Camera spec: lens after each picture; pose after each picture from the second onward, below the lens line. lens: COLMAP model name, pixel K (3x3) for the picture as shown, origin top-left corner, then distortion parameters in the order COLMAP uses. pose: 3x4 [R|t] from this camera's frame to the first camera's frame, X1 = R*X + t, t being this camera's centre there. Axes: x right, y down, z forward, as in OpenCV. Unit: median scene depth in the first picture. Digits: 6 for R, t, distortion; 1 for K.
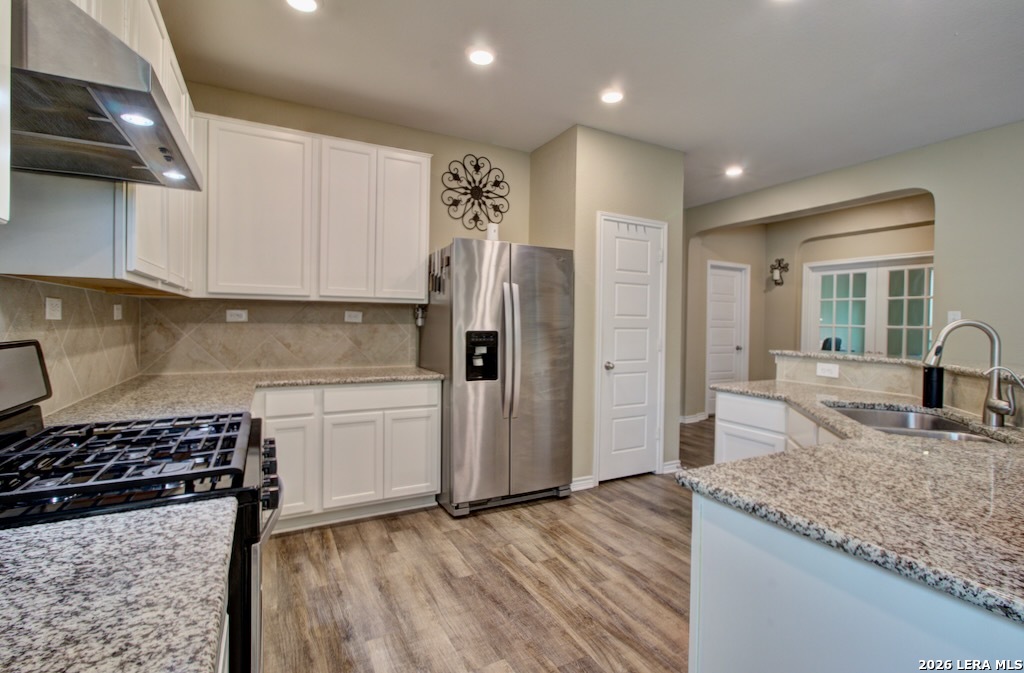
lens RADIAL K [[470.4, 0, 505.8], [0, 470.4, 324.4], [0, 0, 1]] dist [-0.000750, 0.002952]
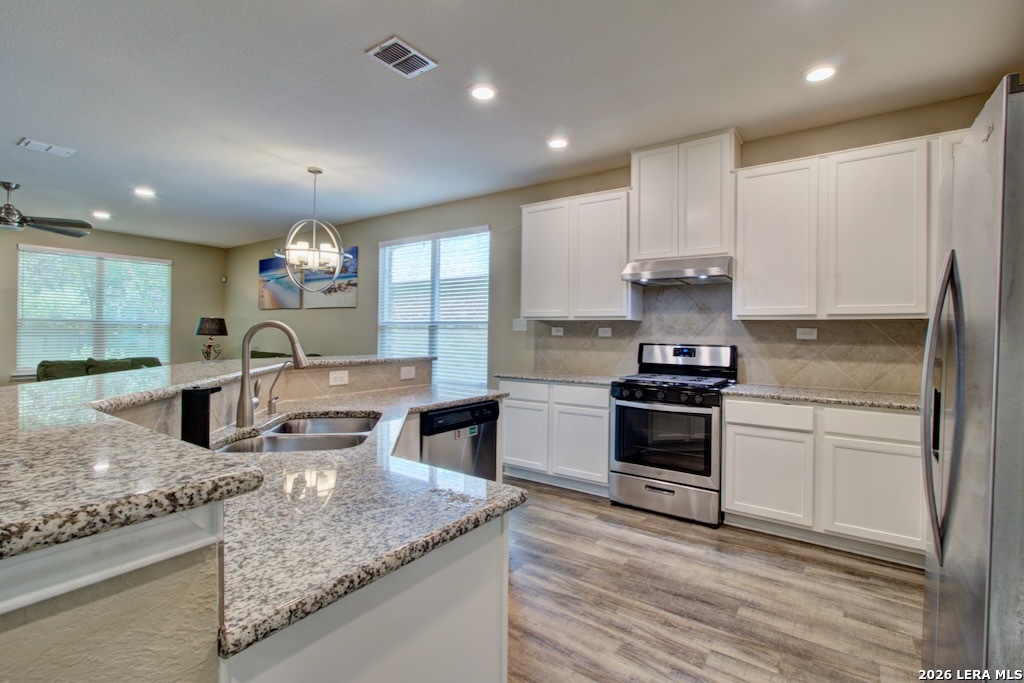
lens RADIAL K [[470.4, 0, 505.7], [0, 470.4, 328.5], [0, 0, 1]] dist [-0.000750, 0.002952]
pose [[-0.894065, -0.030285, -0.446913, 0.684274], [-0.029544, 0.999526, -0.008628, 0.001256], [0.446963, 0.005489, -0.894536, 1.465915]]
